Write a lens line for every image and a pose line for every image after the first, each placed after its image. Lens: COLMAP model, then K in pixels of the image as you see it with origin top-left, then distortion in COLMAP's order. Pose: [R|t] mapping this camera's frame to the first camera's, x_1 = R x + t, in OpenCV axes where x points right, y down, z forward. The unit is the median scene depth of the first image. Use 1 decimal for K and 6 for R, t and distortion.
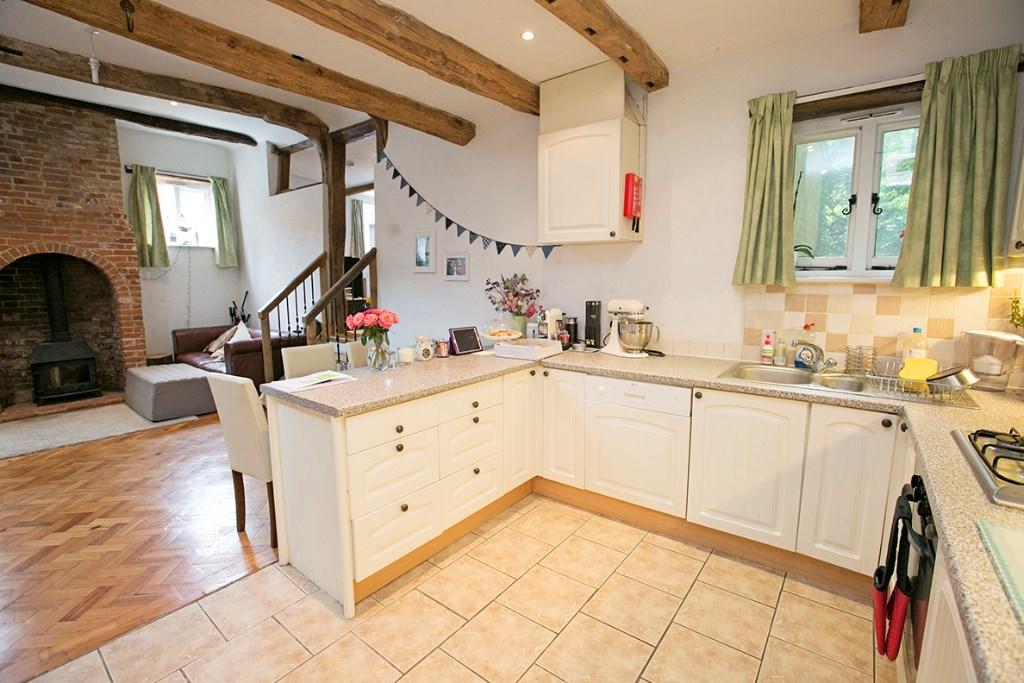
lens RADIAL K [[462.5, 0, 511.5], [0, 462.5, 330.2], [0, 0, 1]] dist [-0.037912, 0.000164]
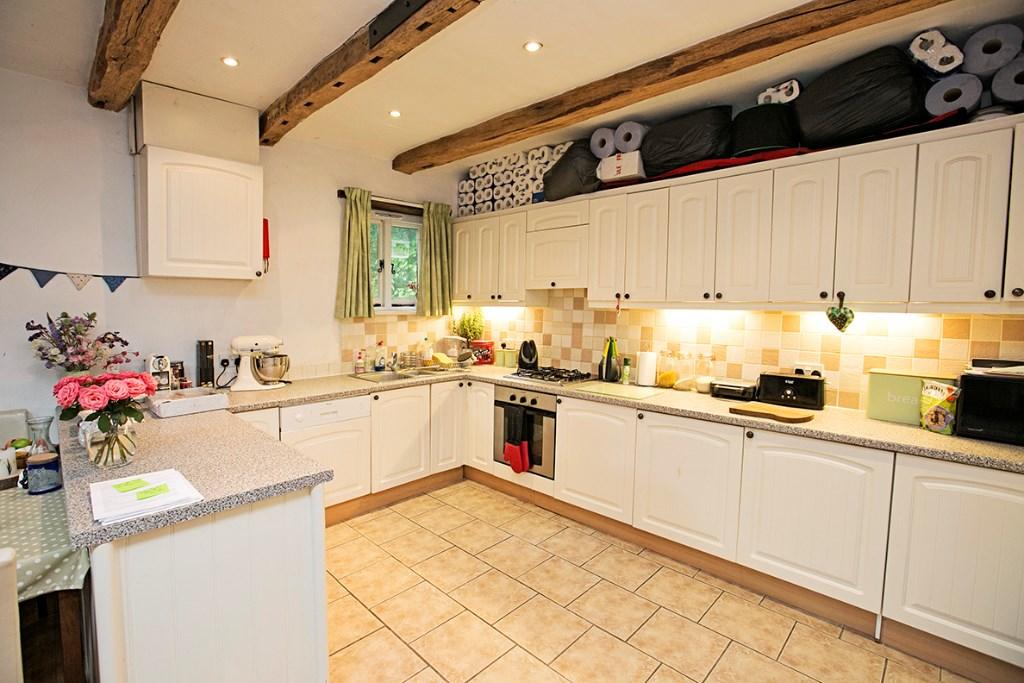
lens RADIAL K [[462.5, 0, 511.5], [0, 462.5, 330.2], [0, 0, 1]] dist [-0.037912, 0.000164]
pose [[0.114303, -0.056566, 0.991834, -0.904930], [0.111701, 0.992778, 0.043747, -0.076514], [-0.987146, 0.105789, 0.119796, 0.392426]]
